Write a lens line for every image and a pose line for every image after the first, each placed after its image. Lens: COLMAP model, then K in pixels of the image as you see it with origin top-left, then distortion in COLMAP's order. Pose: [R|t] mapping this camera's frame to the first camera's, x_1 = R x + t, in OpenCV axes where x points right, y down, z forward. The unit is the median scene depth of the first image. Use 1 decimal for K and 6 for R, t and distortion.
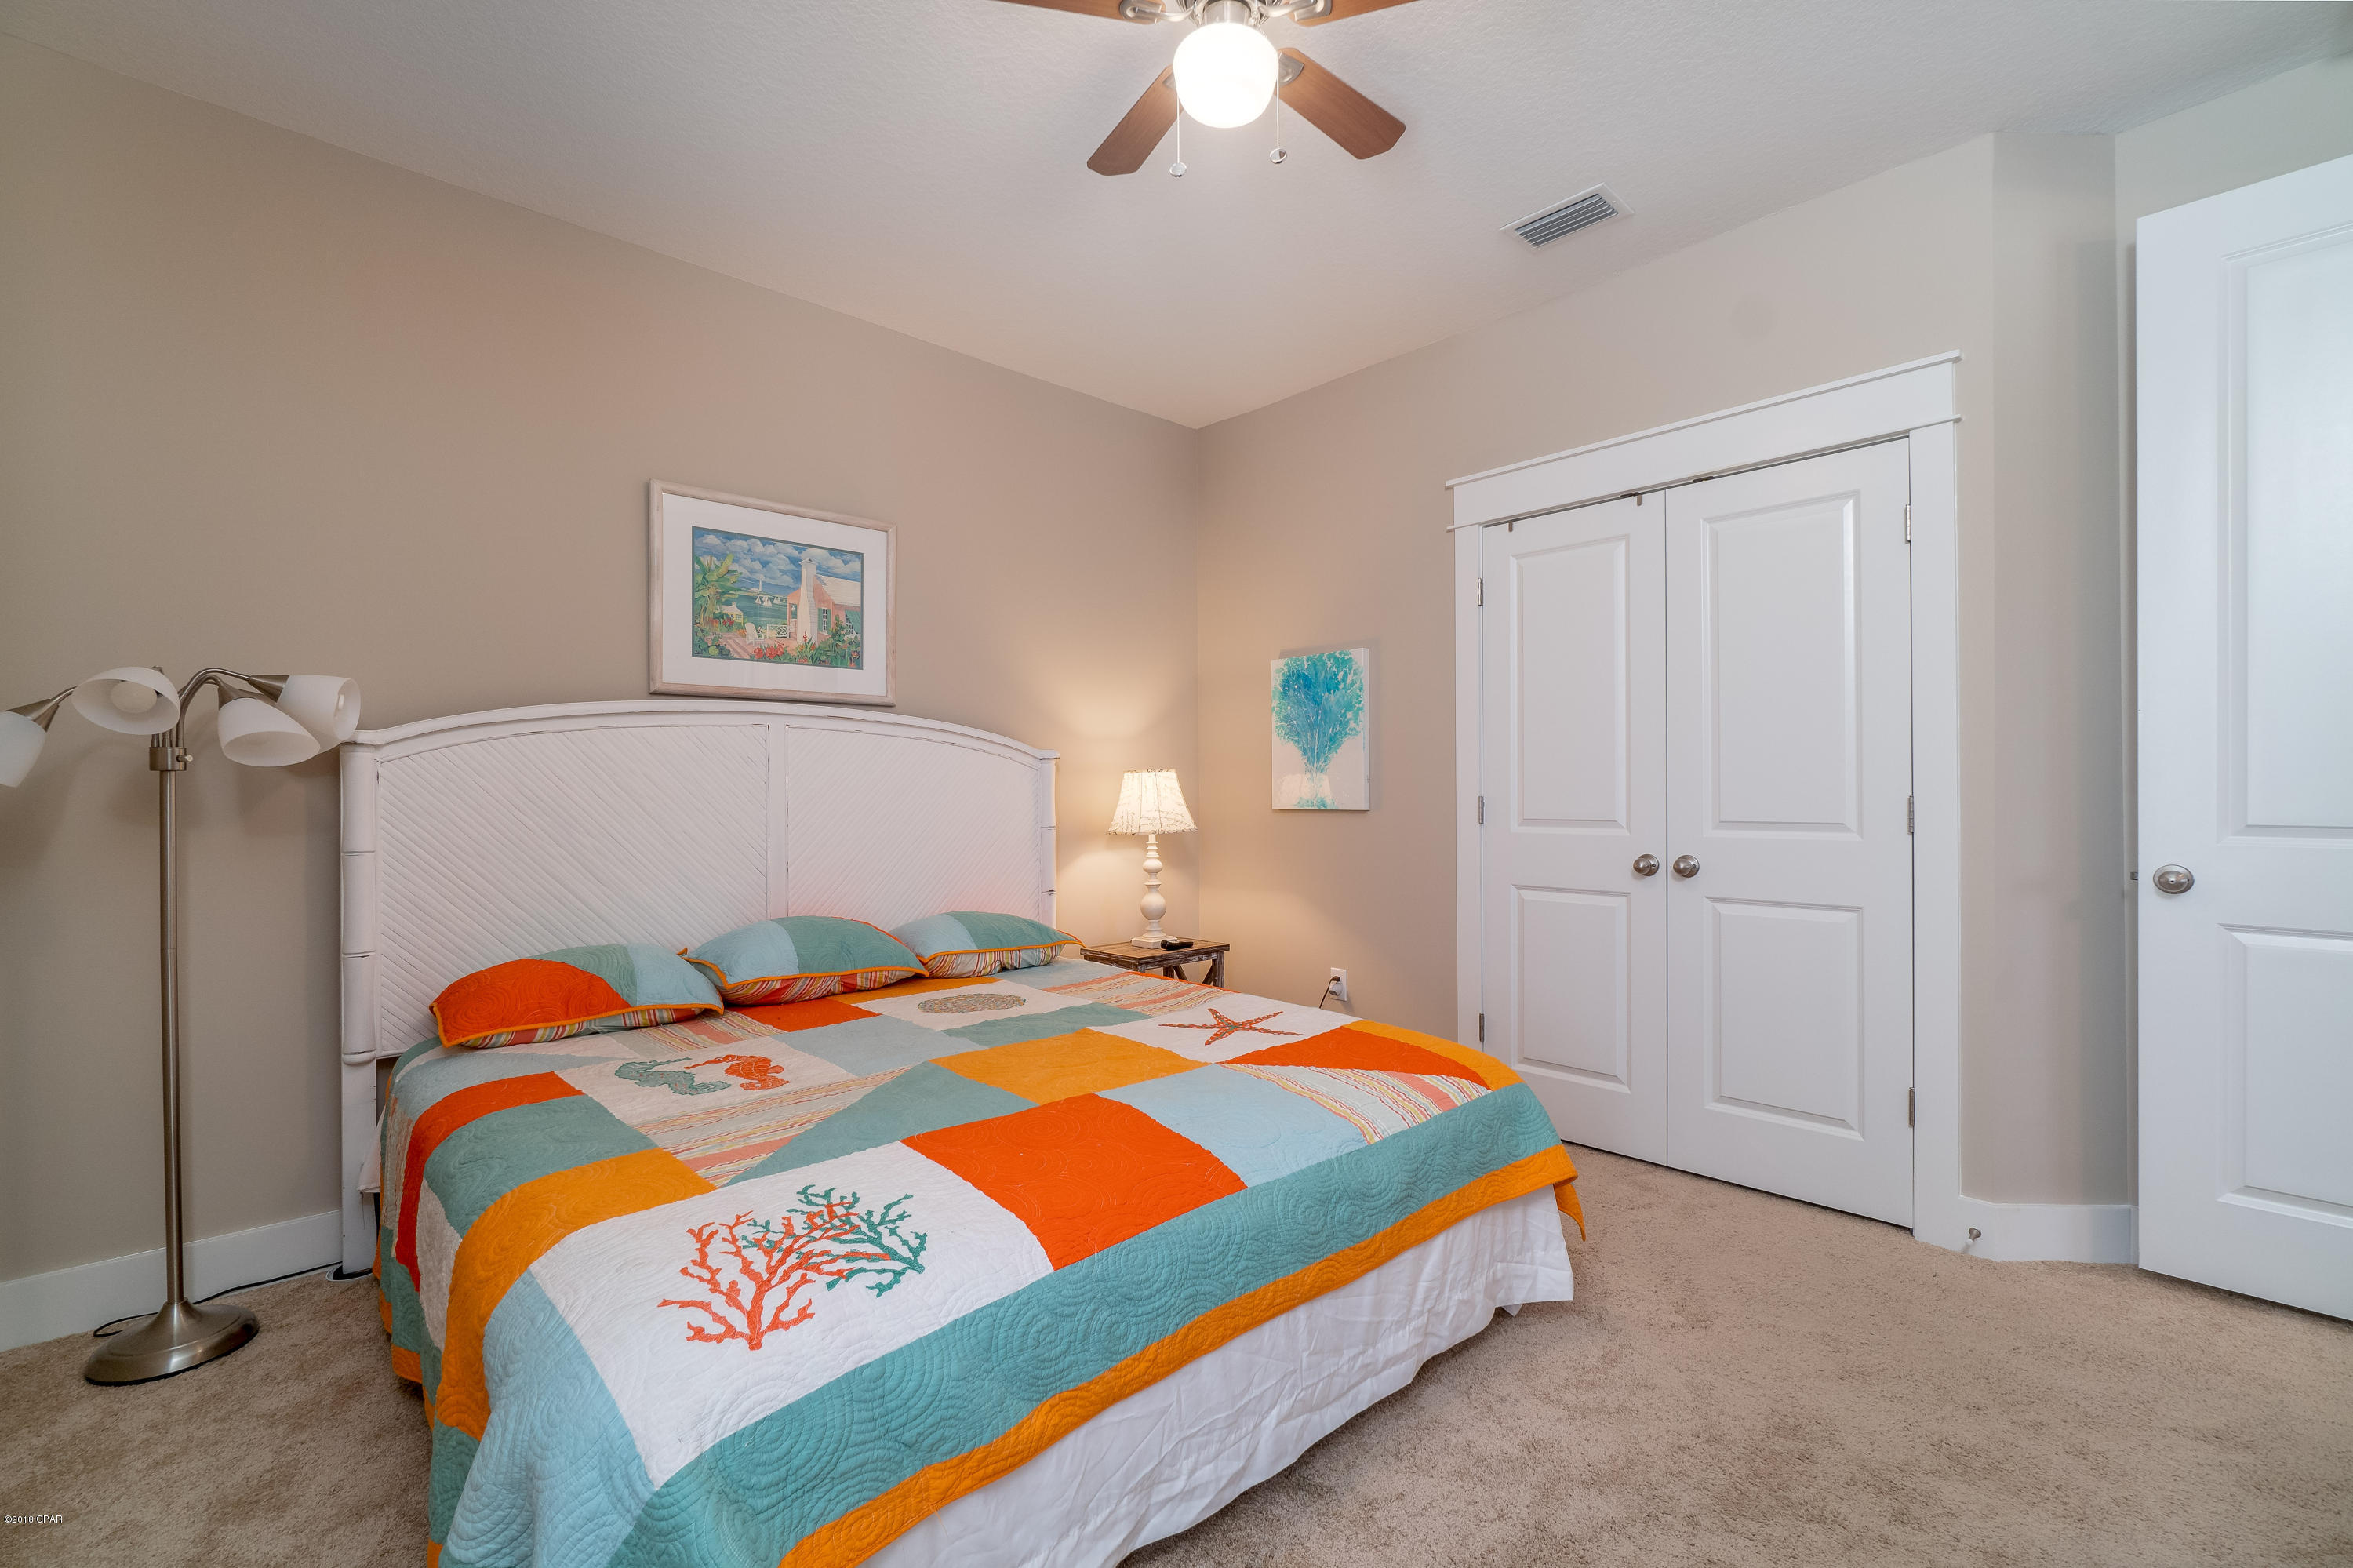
lens RADIAL K [[1034.0, 0, 1160.1], [0, 1034.0, 784.4], [0, 0, 1]] dist [0.000090, -0.000876]
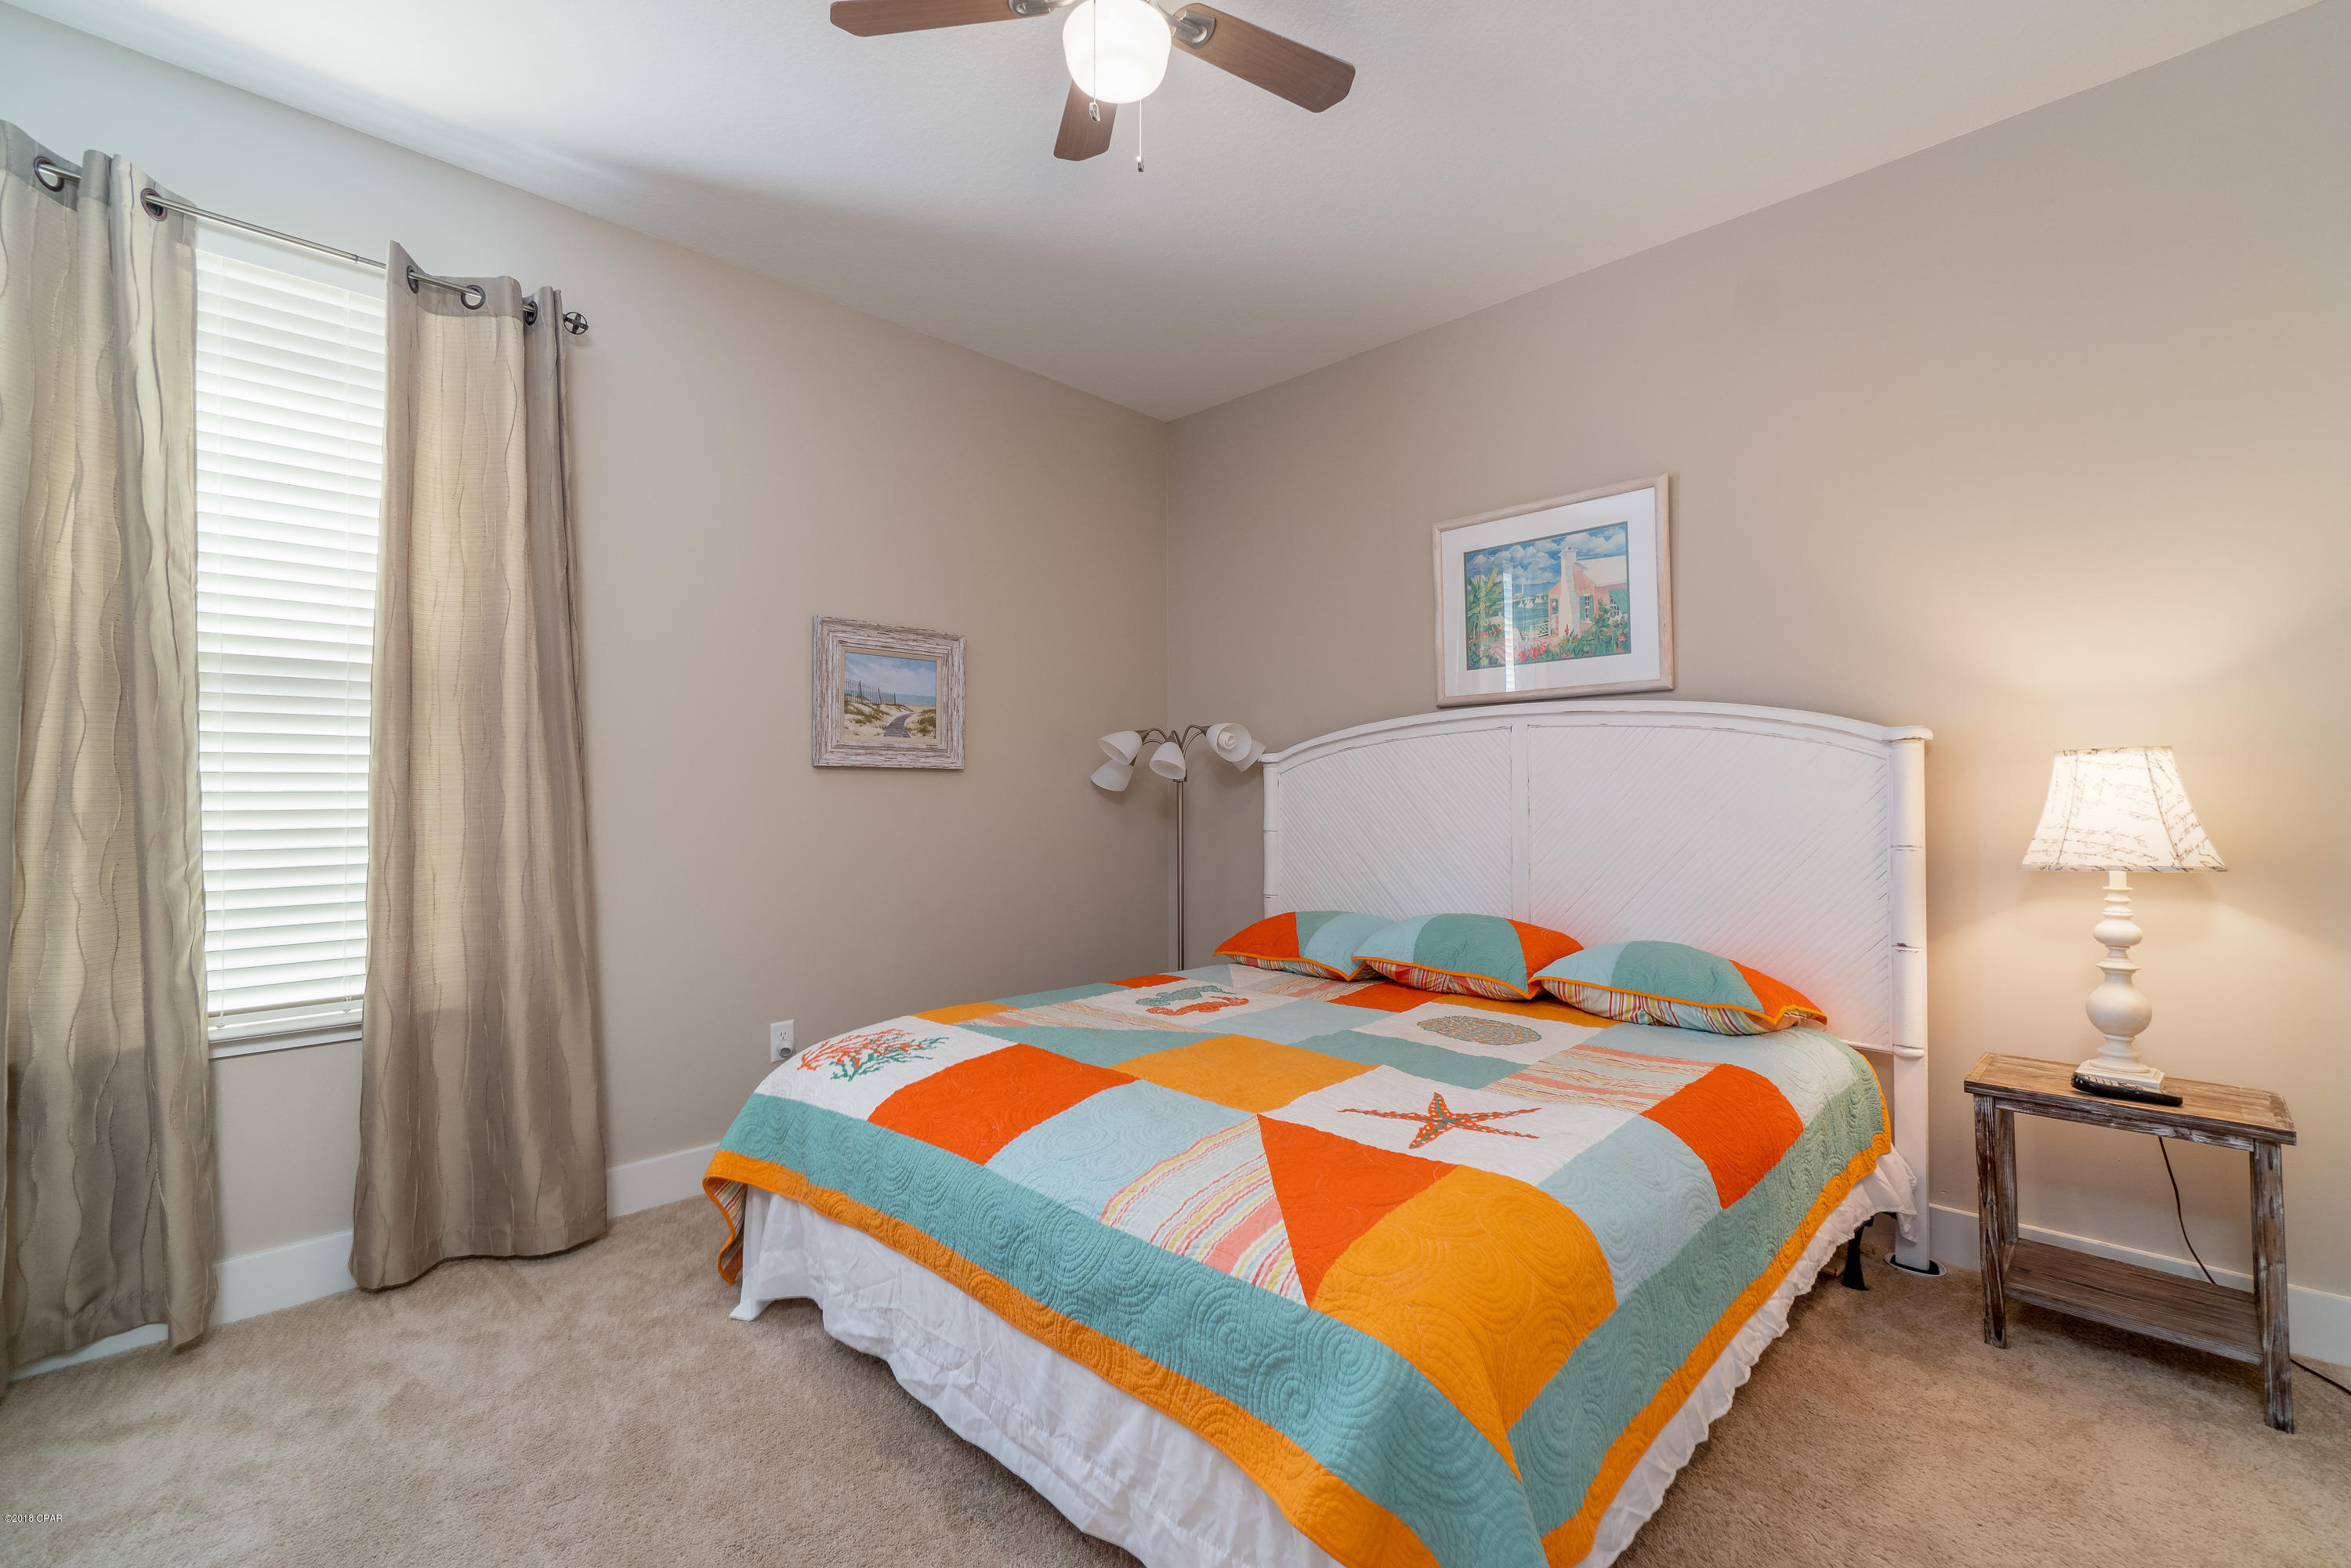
lens RADIAL K [[1033.0, 0, 1159.0], [0, 1033.0, 785.2], [0, 0, 1]] dist [0.000090, -0.000876]
pose [[0.035557, -0.004068, -0.999359, 0.604062], [0.010228, 0.999941, -0.003706, 0.000269], [0.999315, -0.010090, 0.035596, 0.595371]]
